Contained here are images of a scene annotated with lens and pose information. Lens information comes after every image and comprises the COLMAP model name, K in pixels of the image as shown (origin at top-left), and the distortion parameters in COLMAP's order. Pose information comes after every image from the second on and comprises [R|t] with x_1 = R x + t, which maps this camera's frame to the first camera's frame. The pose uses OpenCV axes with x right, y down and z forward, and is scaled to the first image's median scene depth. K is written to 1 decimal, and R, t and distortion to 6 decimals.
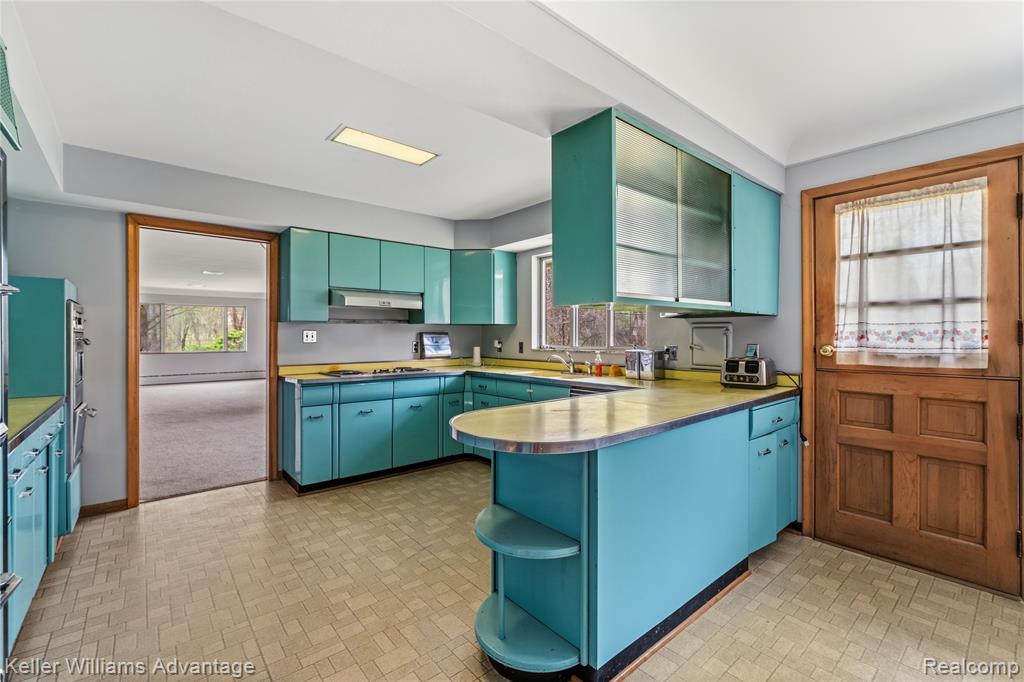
lens RADIAL K [[464.0, 0, 512.0], [0, 464.0, 341.0], [0, 0, 1]] dist [0.001767, 0.000293]
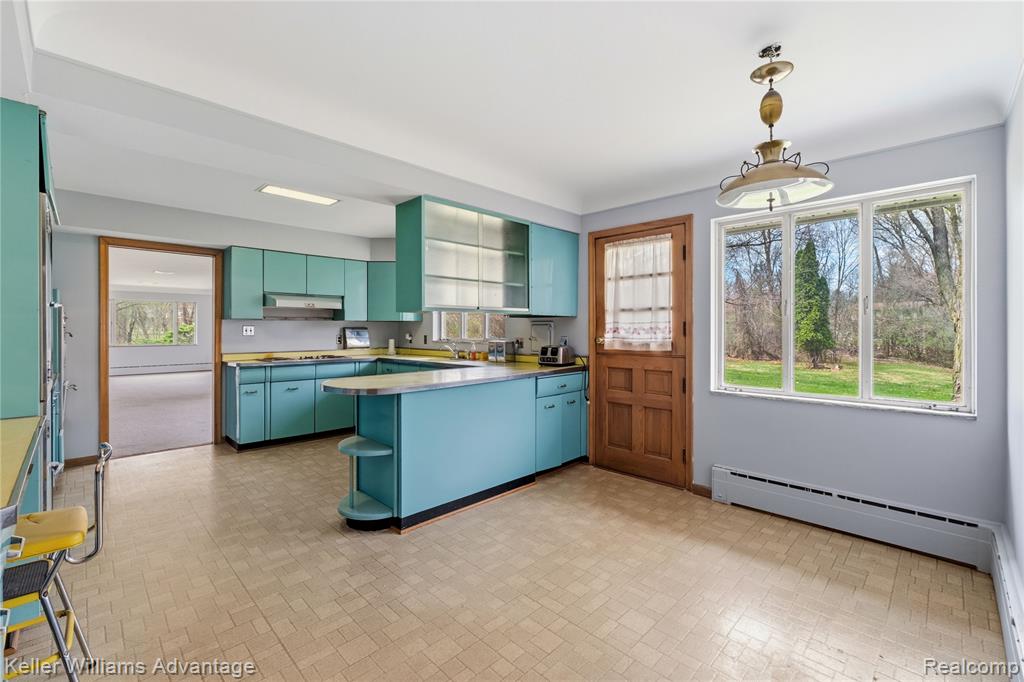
lens RADIAL K [[456.8, 0, 508.3], [0, 456.8, 335.5], [0, 0, 1]] dist [0.000653, 0.000195]
pose [[0.996966, 0.000081, 0.077837, 0.233053], [-0.000104, 1.000000, 0.000291, 0.003710], [-0.077837, -0.000299, 0.996966, -0.398199]]
